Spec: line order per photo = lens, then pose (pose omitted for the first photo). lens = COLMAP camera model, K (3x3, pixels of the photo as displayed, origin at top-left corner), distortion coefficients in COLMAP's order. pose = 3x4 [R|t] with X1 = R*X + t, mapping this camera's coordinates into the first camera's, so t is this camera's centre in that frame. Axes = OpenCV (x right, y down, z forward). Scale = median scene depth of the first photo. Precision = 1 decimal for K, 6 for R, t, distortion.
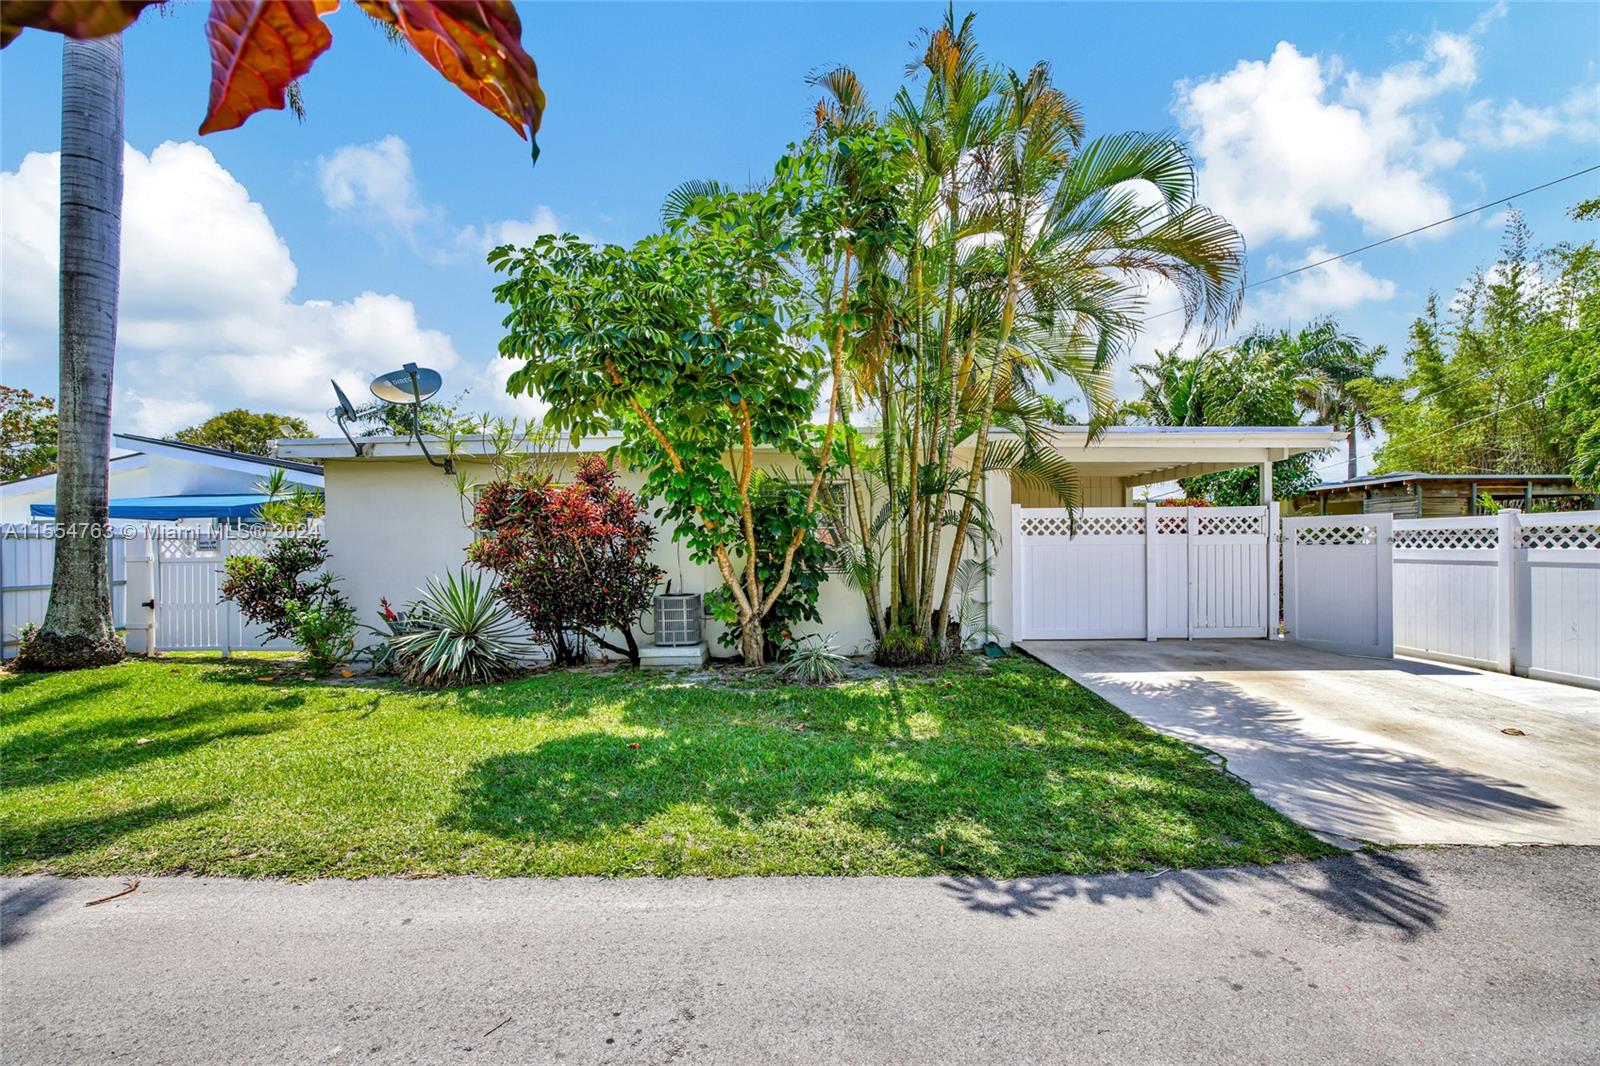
lens RADIAL K [[681.1, 0, 798.6], [0, 681.1, 567.0], [0, 0, 1]] dist [-0.022247, 0.000095]
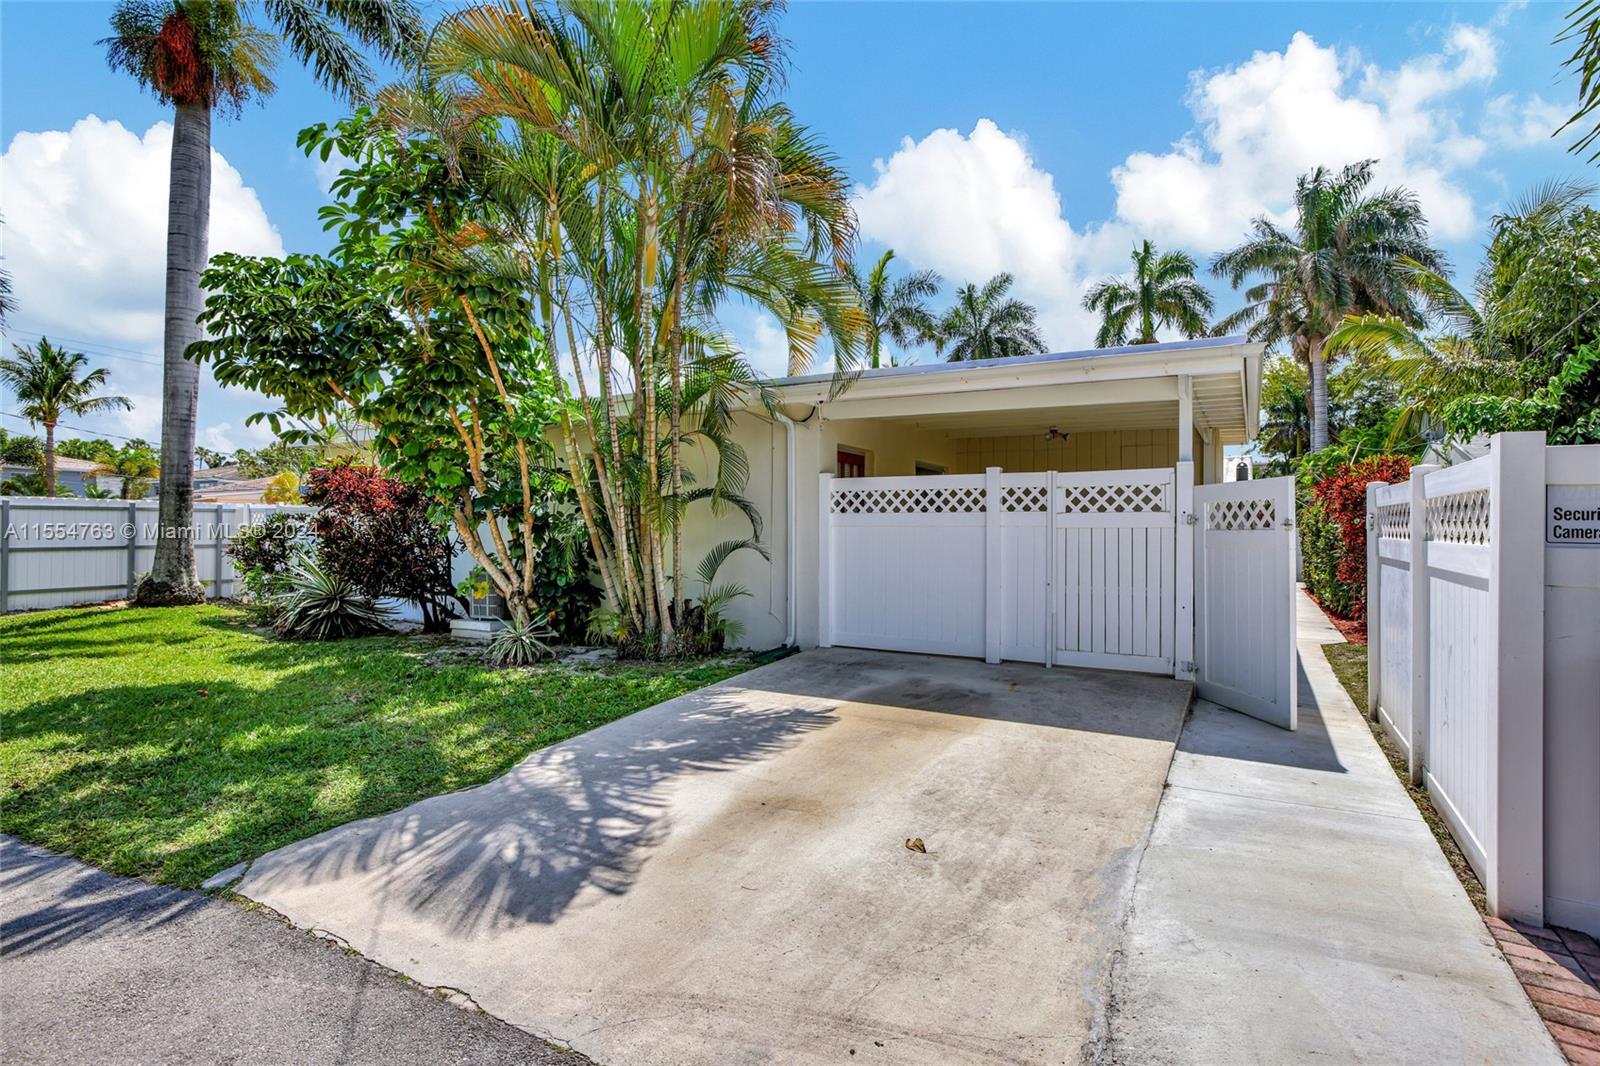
lens RADIAL K [[796.6, 0, 807.9], [0, 796.6, 523.5], [0, 0, 1]] dist [-0.041904, 0.025080]
pose [[0.882265, 0.011221, -0.470619, 0.828271], [-0.023533, 0.999517, -0.020285, -0.016279], [0.470164, 0.028972, 0.882103, 0.192674]]
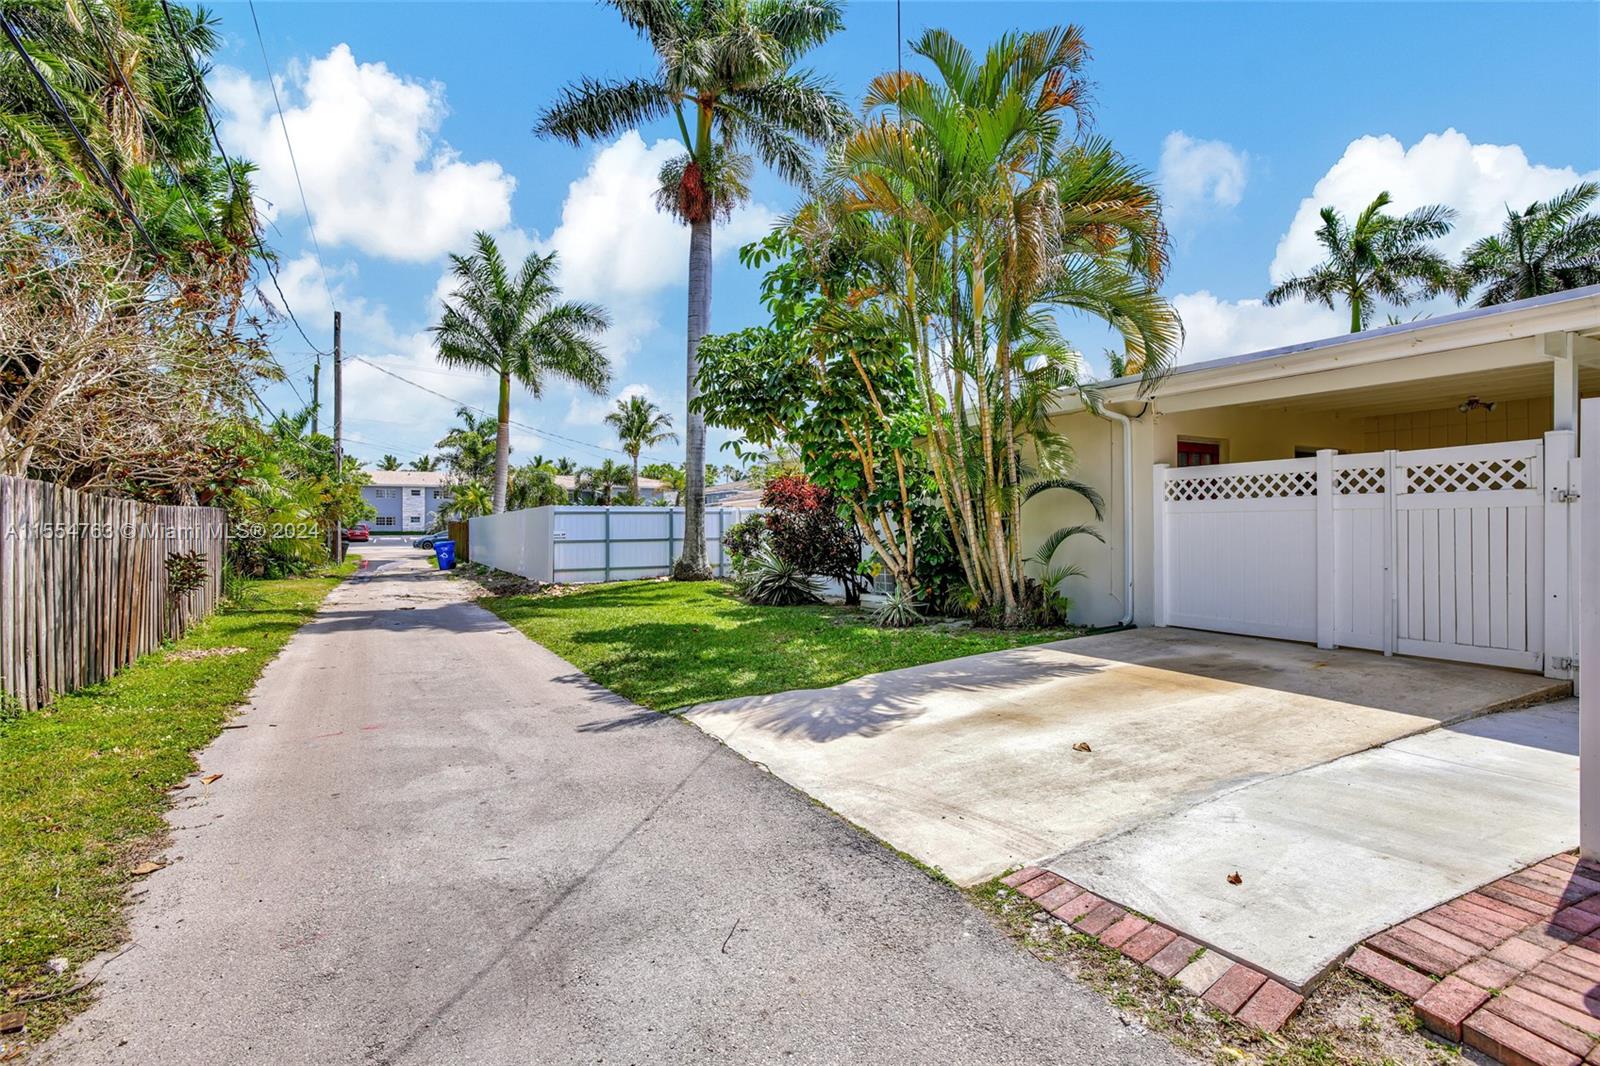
lens RADIAL K [[796.6, 0, 807.9], [0, 796.6, 523.5], [0, 0, 1]] dist [-0.041904, 0.025080]
pose [[0.496303, 0.002527, -0.868146, 1.073104], [-0.018299, 0.999804, -0.007551, -0.003314], [0.867956, 0.019634, 0.496252, 0.148199]]
